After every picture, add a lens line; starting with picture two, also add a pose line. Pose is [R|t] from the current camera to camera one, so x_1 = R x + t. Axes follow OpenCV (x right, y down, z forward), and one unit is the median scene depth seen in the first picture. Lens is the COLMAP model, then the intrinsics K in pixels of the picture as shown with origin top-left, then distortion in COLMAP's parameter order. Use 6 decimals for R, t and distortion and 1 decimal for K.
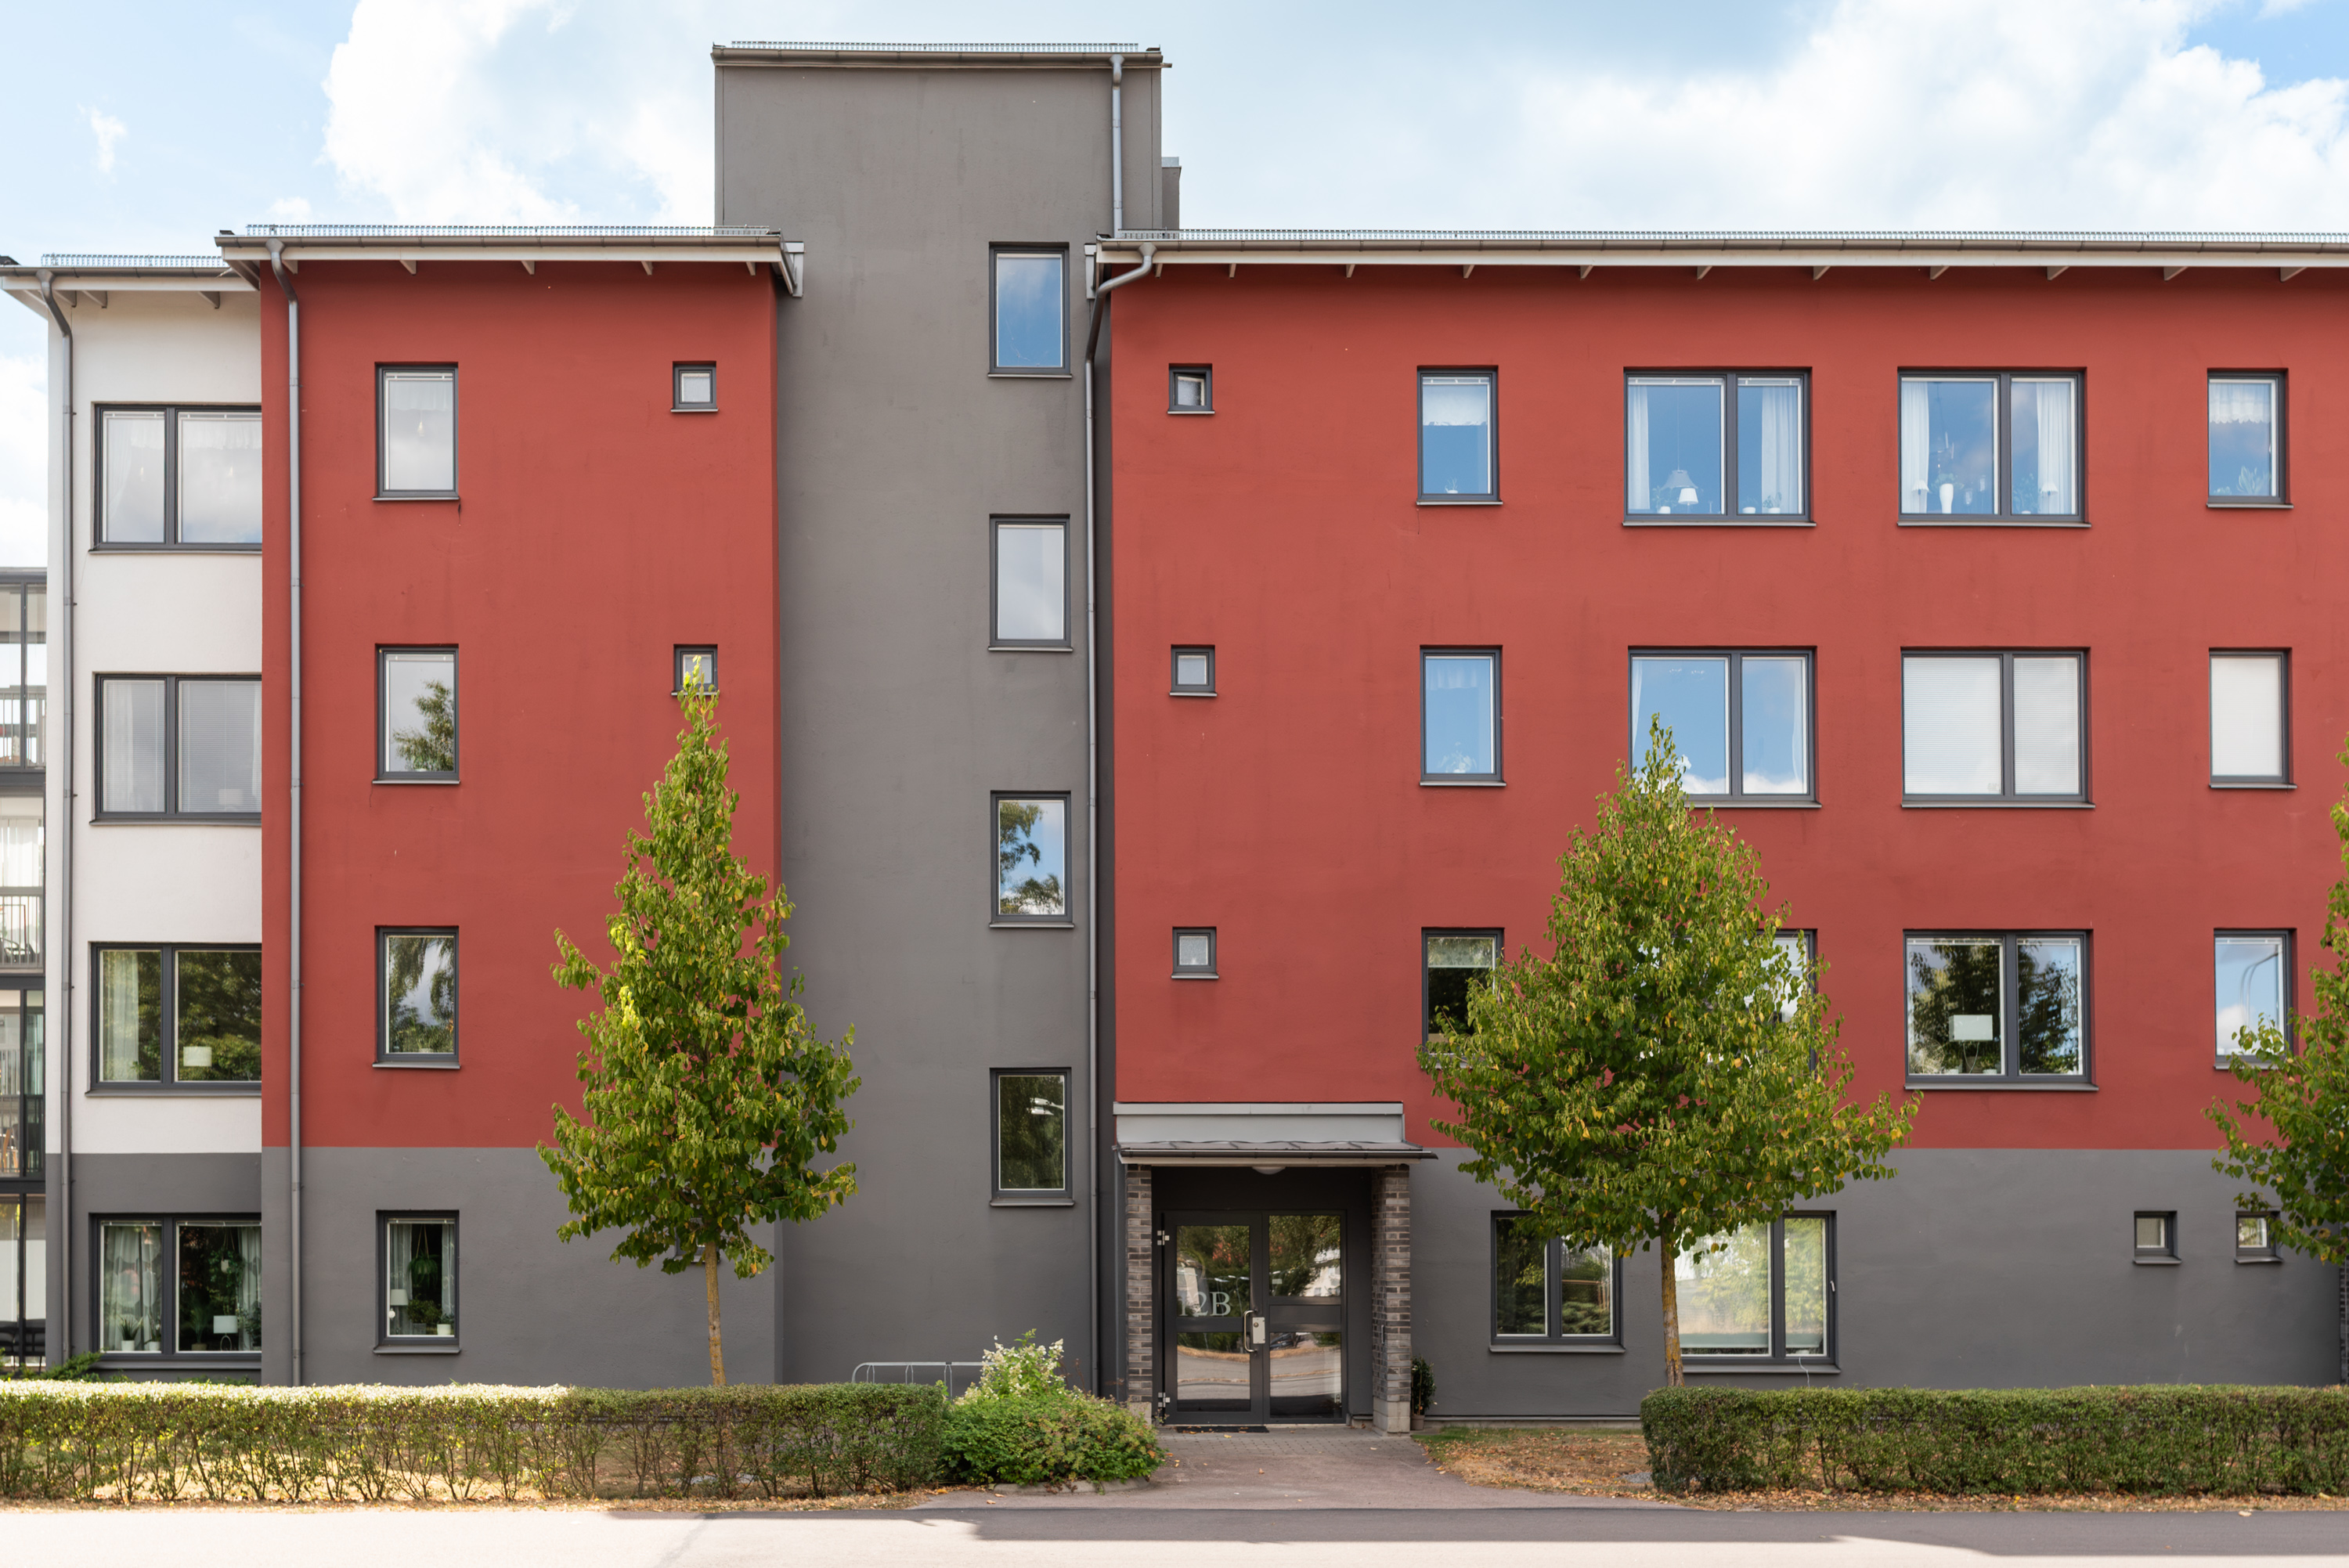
lens RADIAL K [[2284.4, 0, 1174.5], [0, 2284.4, 822.7], [0, 0, 1]] dist [0.004874, 0.003005]
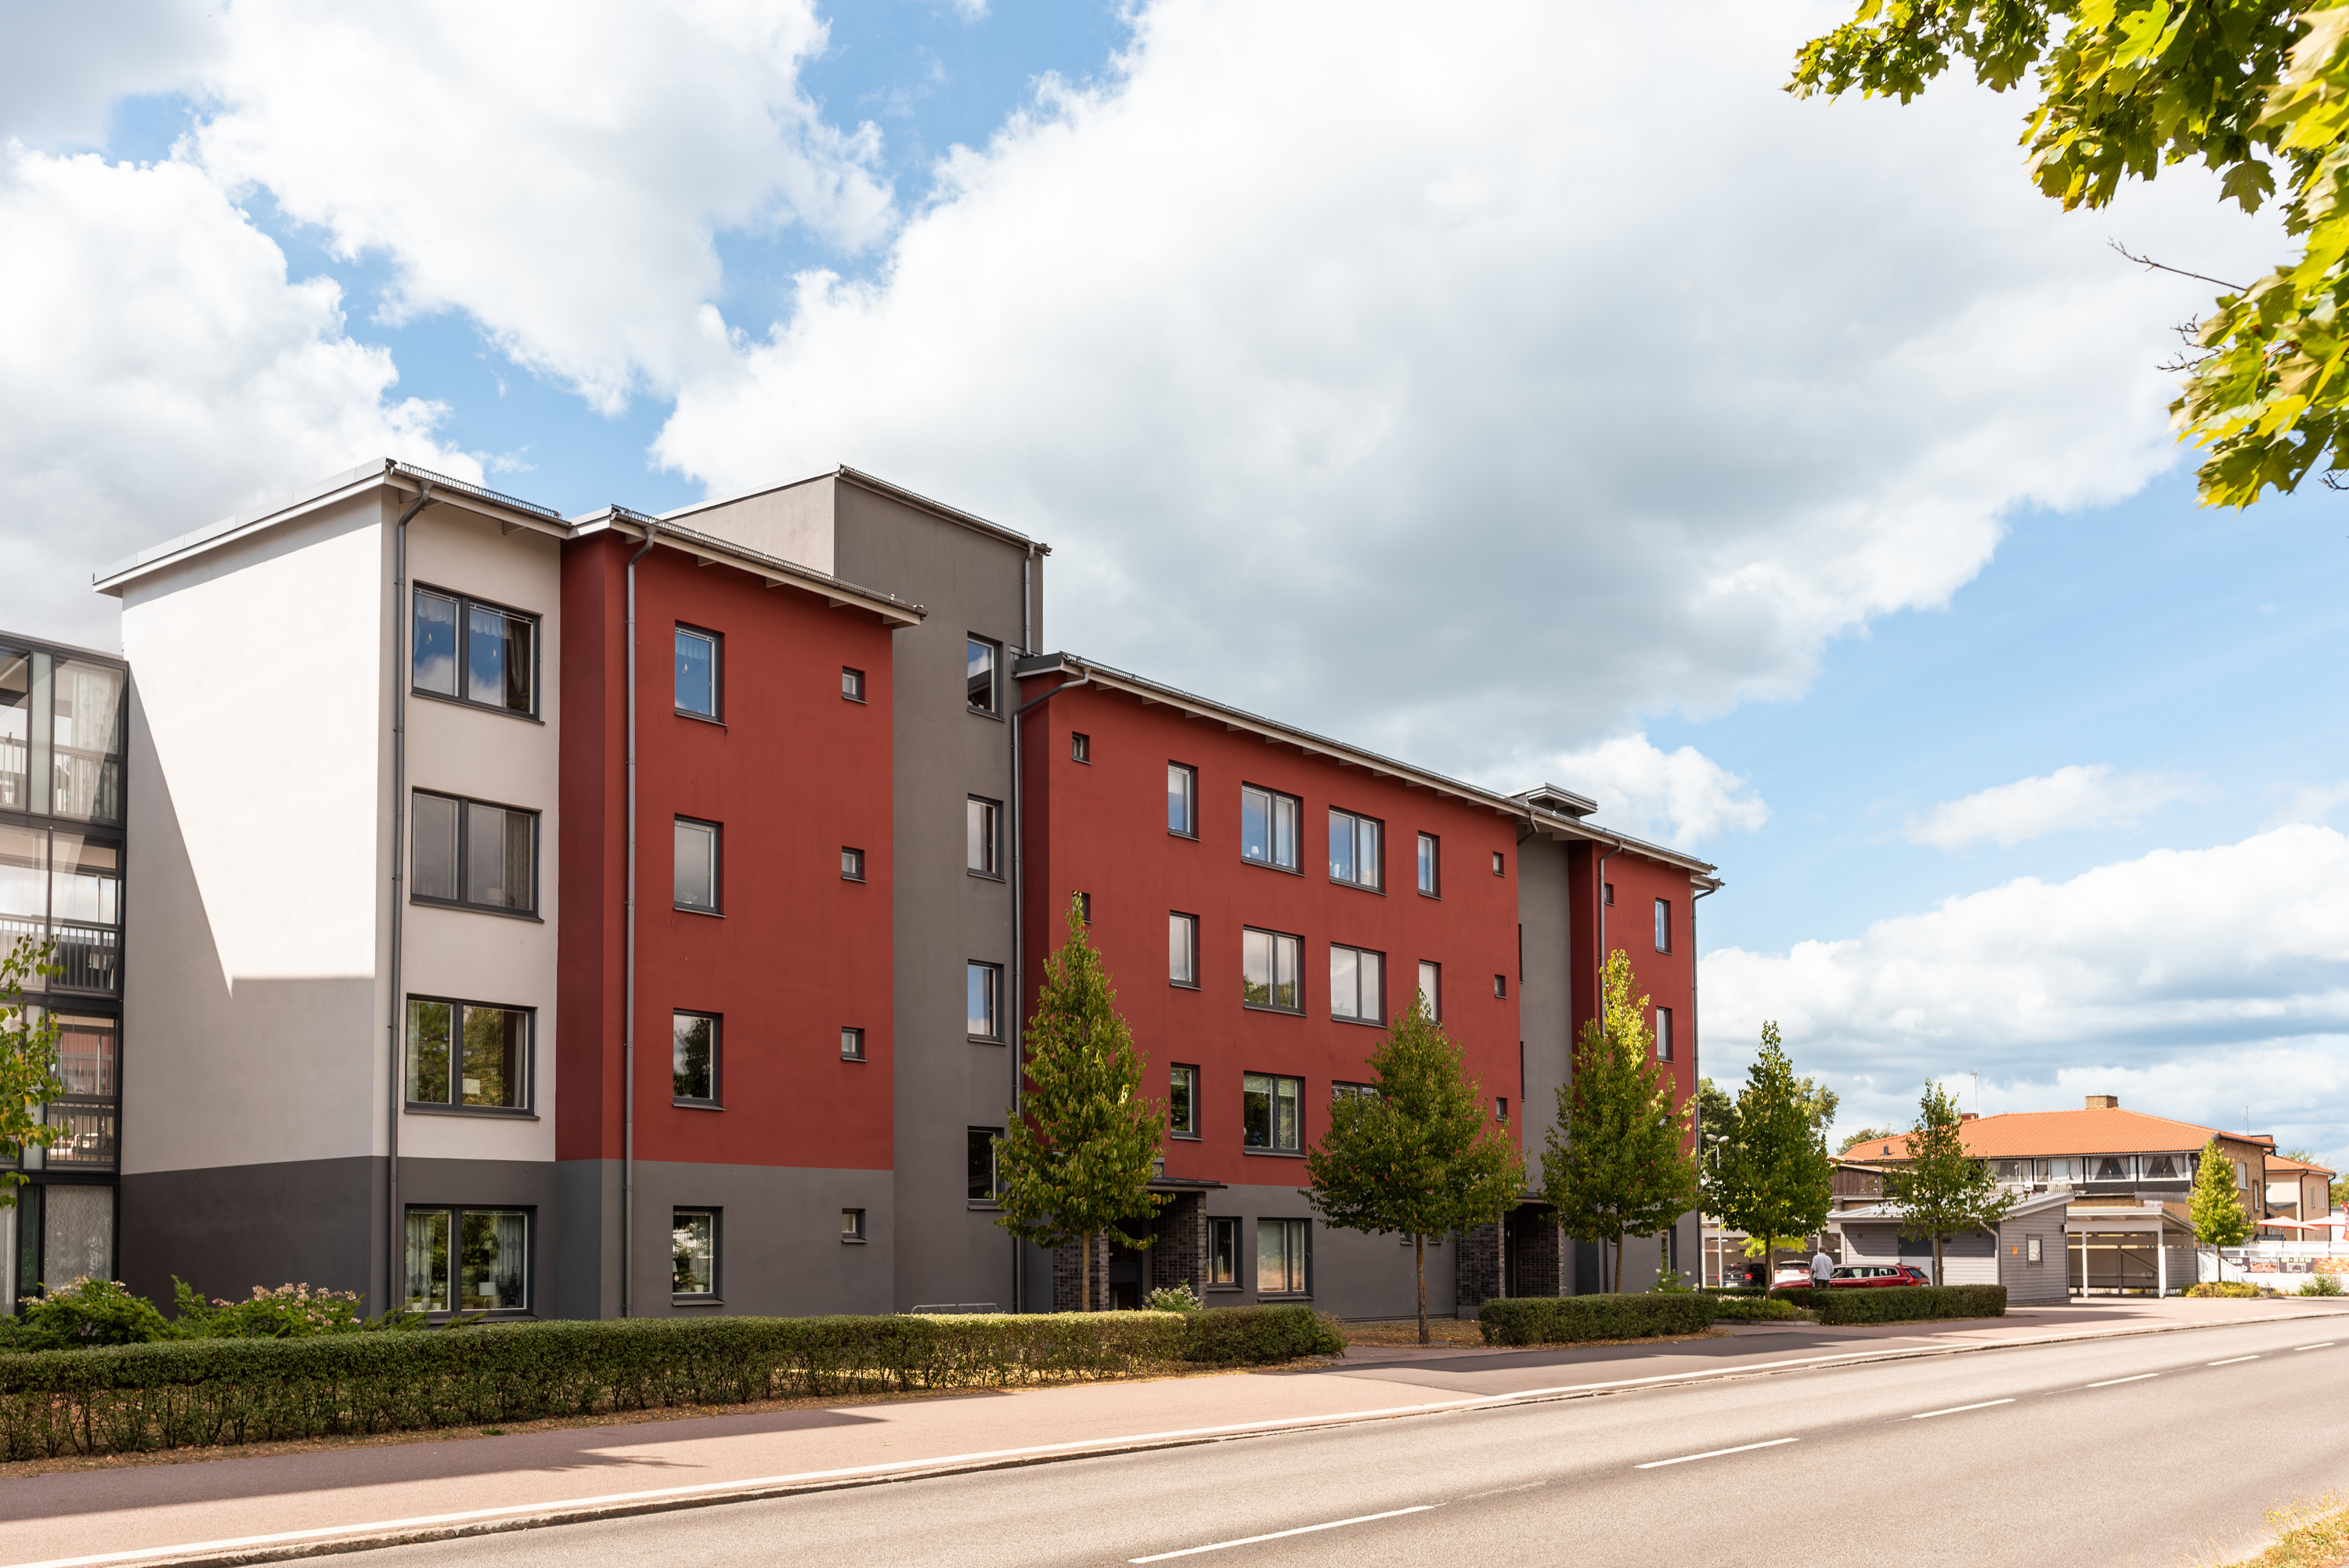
lens RADIAL K [[1674.3, 0, 1174.5], [0, 1674.3, 784.0], [0, 0, 1]] dist [0.023440, -0.002009]
pose [[0.713881, 0.186659, 0.674931, -0.832707], [-0.135183, 0.982425, -0.128715, -0.001907], [-0.687095, 0.000648, 0.726568, -0.008859]]
